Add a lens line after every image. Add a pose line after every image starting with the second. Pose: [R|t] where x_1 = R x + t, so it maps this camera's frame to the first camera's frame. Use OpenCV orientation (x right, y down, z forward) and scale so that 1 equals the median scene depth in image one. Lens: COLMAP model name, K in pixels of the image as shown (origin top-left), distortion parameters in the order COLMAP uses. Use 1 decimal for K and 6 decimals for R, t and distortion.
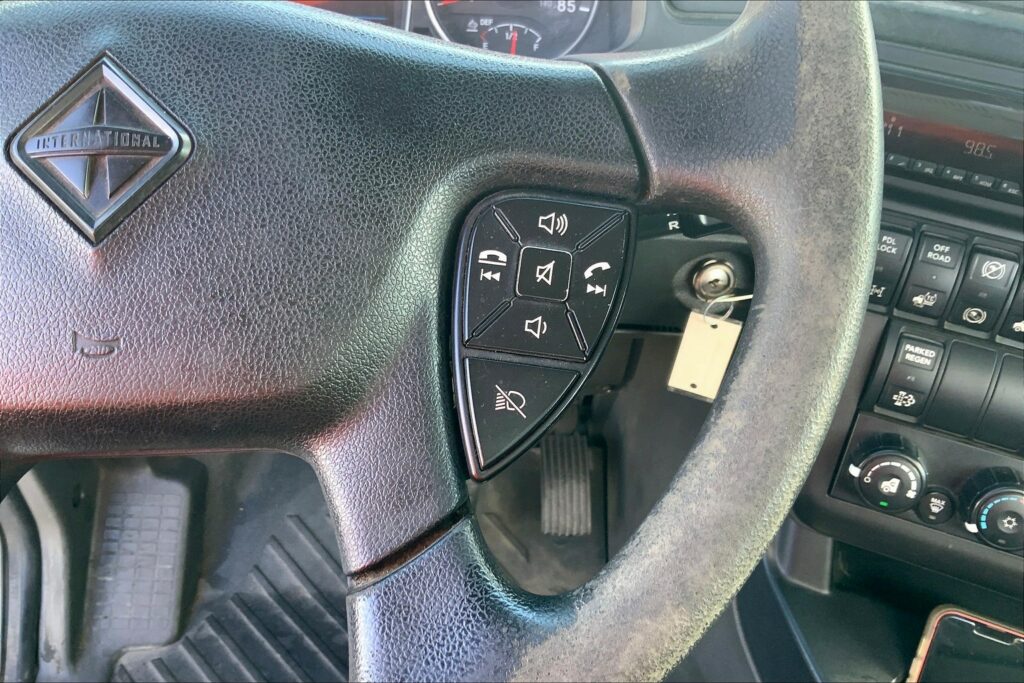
lens RADIAL K [[844.5, 0, 515.7], [0, 844.5, 339.9], [0, 0, 1]] dist [0.080302, -0.157398]
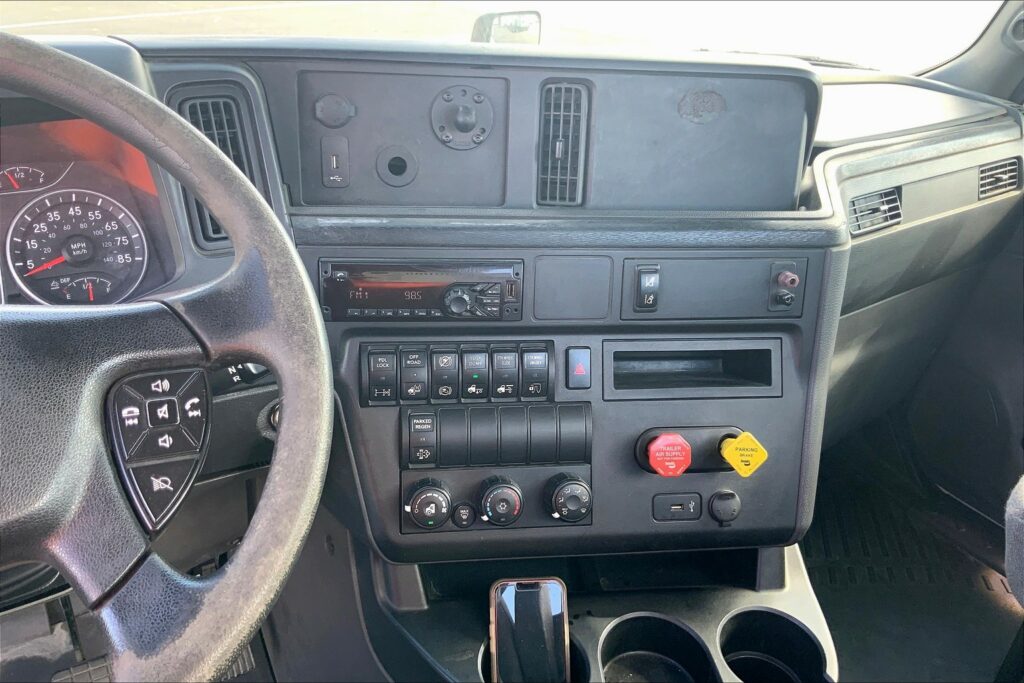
lens RADIAL K [[844.5, 0, 514.2], [0, 844.5, 340.2], [0, 0, 1]] dist [0.080302, -0.157398]
pose [[0.862604, -0.227180, 0.452001, -0.092048], [0.315096, 0.940288, -0.128735, 0.213590], [-0.395765, 0.253471, 0.882679, -0.826450]]
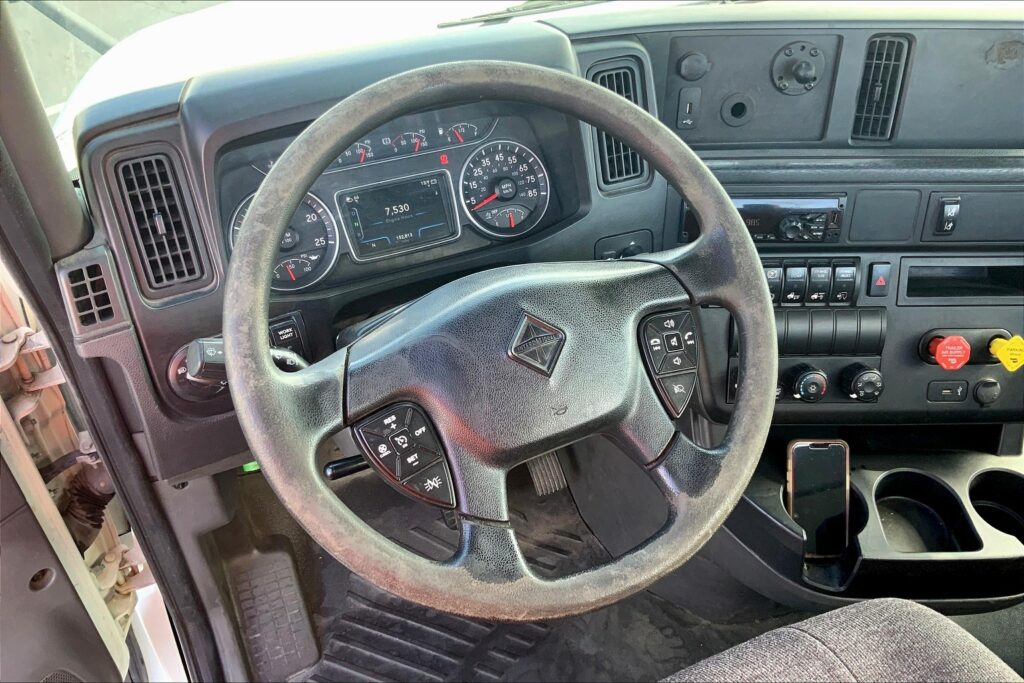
lens RADIAL K [[844.5, 0, 511.2], [0, 844.5, 345.9], [0, 0, 1]] dist [0.080302, -0.157398]
pose [[0.918810, -0.283635, 0.274479, -1.046181], [0.286559, 0.957584, 0.030279, -0.258706], [-0.271425, 0.050834, 0.961116, -1.317213]]
